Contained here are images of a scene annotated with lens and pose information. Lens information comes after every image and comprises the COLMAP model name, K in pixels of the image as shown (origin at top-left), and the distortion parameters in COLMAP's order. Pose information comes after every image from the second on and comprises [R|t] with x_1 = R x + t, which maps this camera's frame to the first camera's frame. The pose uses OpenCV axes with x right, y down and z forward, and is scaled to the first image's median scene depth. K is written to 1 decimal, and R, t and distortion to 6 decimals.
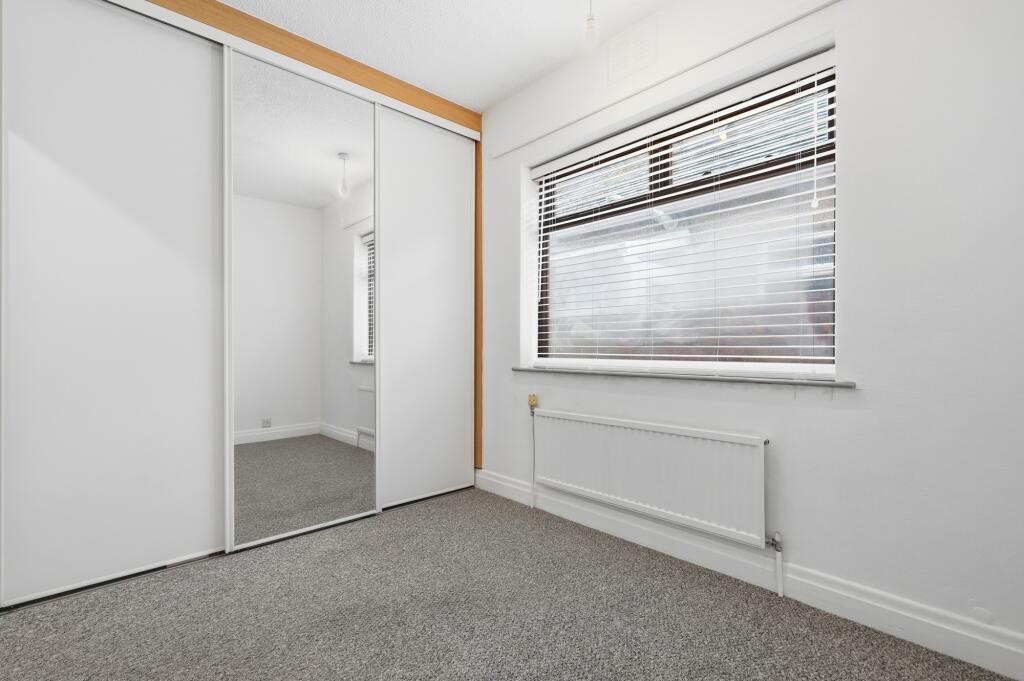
lens RADIAL K [[464.8, 0, 513.7], [0, 464.8, 347.9], [0, 0, 1]] dist [0.001606, 0.000122]
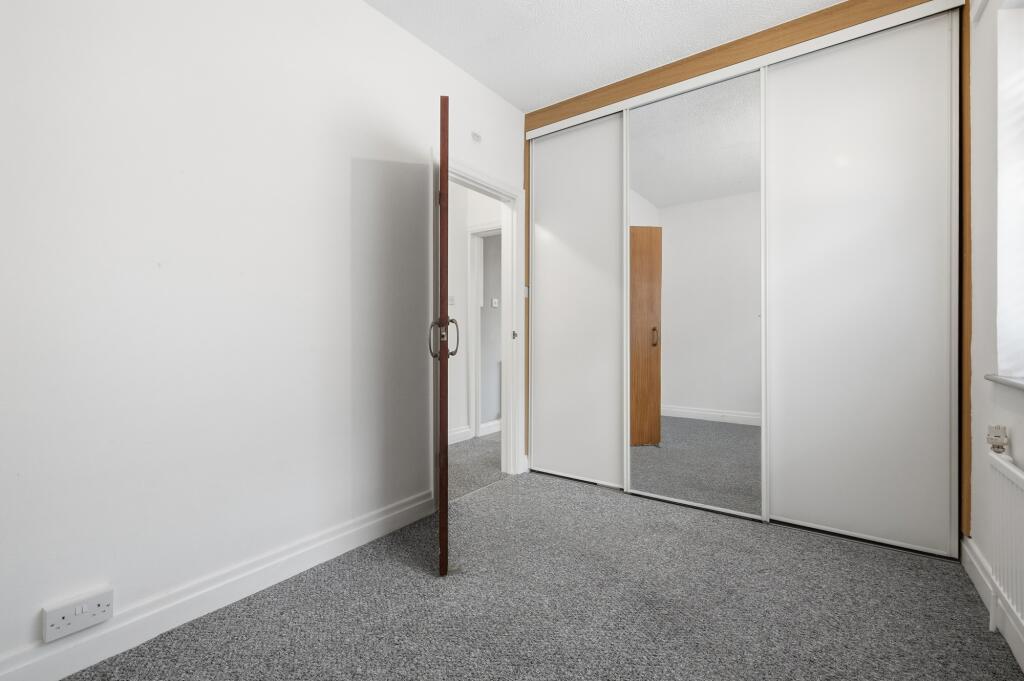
lens RADIAL K [[451.4, 0, 513.3], [0, 451.4, 334.5], [0, 0, 1]] dist [0.000791, -0.000262]
pose [[0.197921, 0.003298, -0.980212, 0.522870], [-0.003824, 0.999989, 0.002592, -0.008839], [0.980211, 0.003235, 0.197931, 0.387470]]
